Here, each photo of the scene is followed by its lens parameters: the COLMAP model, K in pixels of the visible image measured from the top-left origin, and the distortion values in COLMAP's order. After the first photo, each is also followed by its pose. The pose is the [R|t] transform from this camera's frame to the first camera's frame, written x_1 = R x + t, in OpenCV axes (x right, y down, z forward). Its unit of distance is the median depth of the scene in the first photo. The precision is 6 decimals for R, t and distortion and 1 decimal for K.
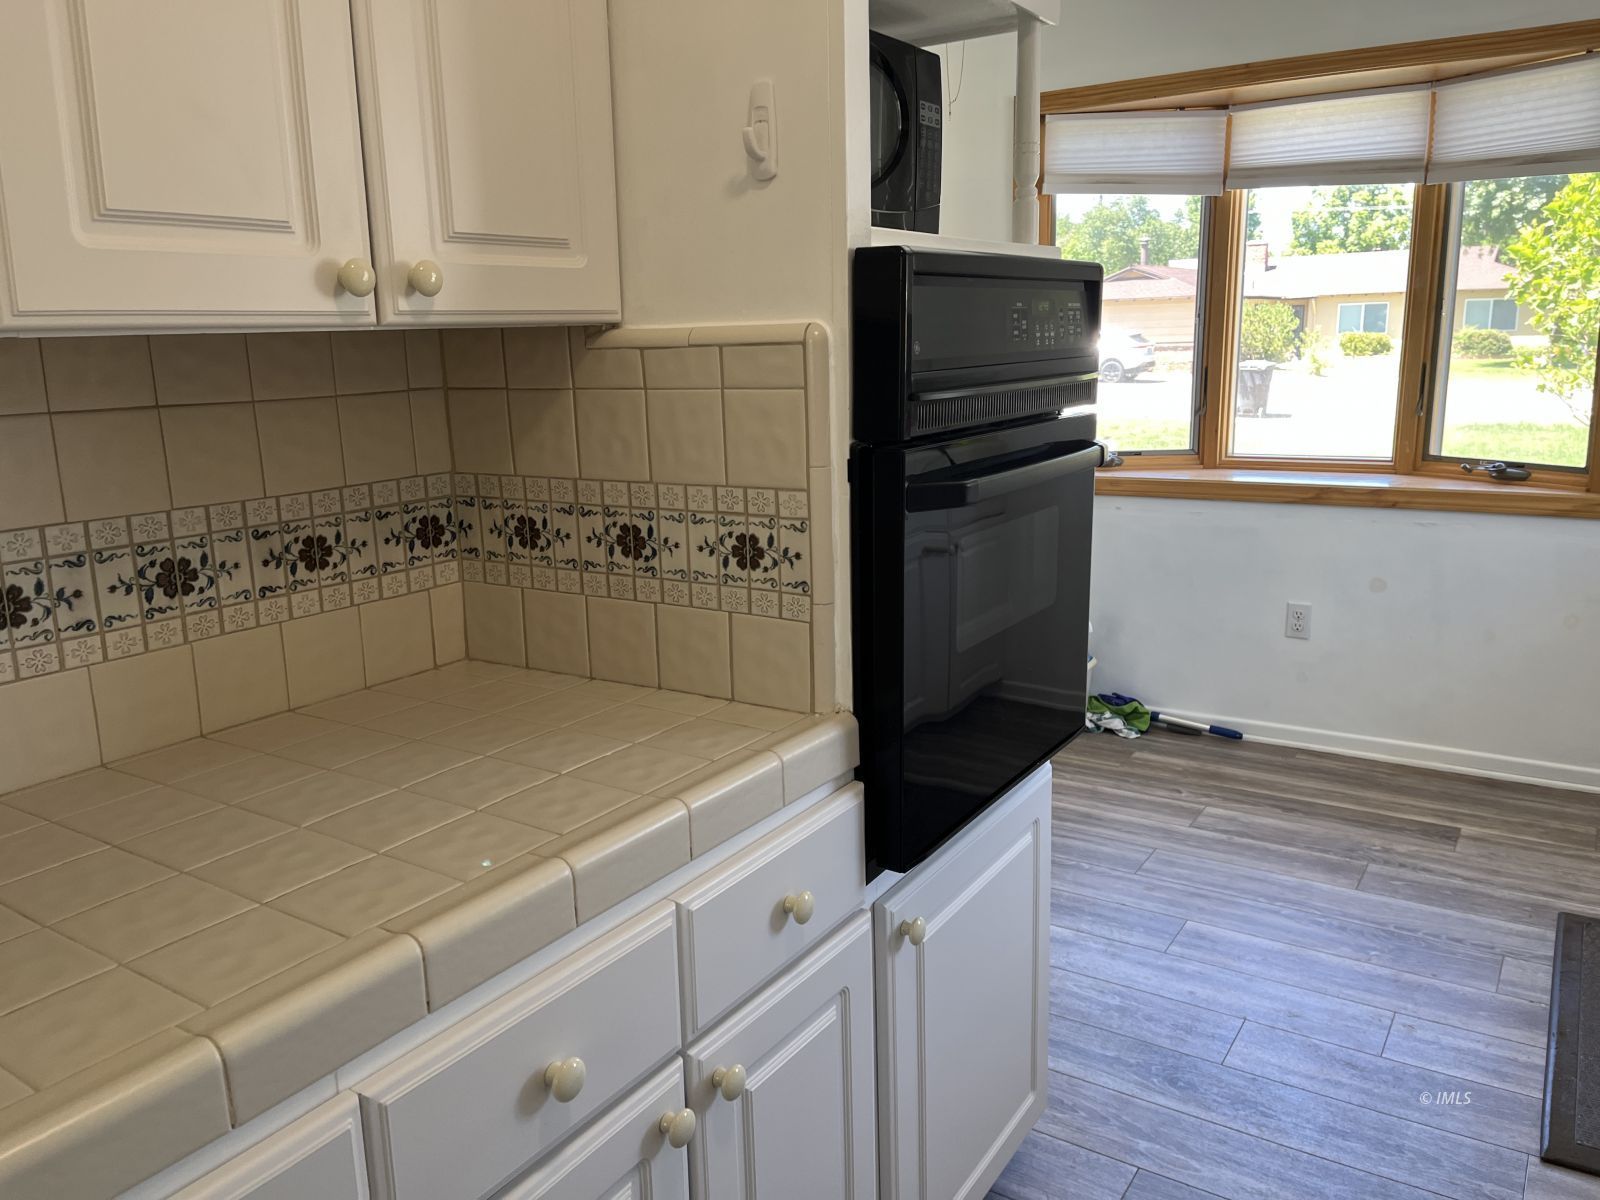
lens RADIAL K [[1206.5, 0, 803.5], [0, 1206.5, 574.0], [0, 0, 1]] dist [0.080396, -0.108393]
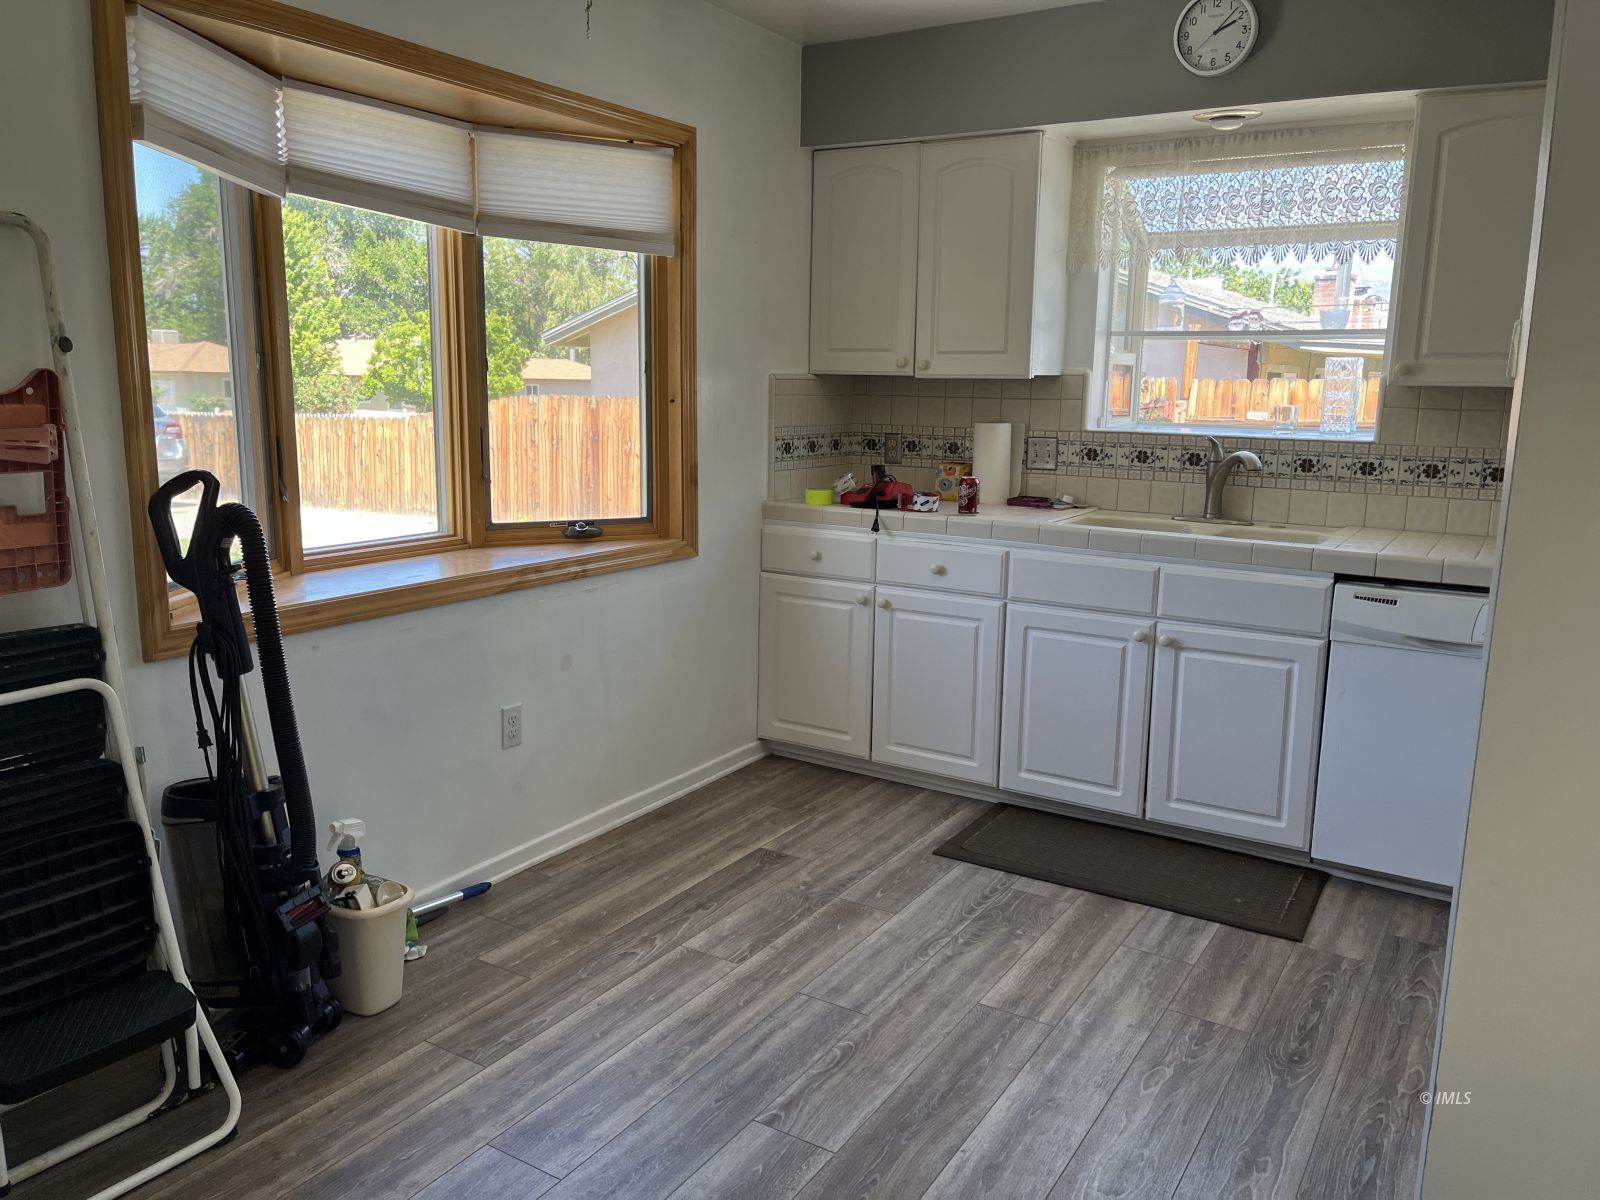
lens RADIAL K [[1206.5, 0, 803.5], [0, 1206.5, 574.0], [0, 0, 1]] dist [0.080396, -0.108393]
pose [[-0.015408, -0.138494, 0.990243, -0.483008], [0.174130, 0.974856, 0.139051, -0.168156], [-0.984602, 0.174574, 0.009095, 0.872475]]
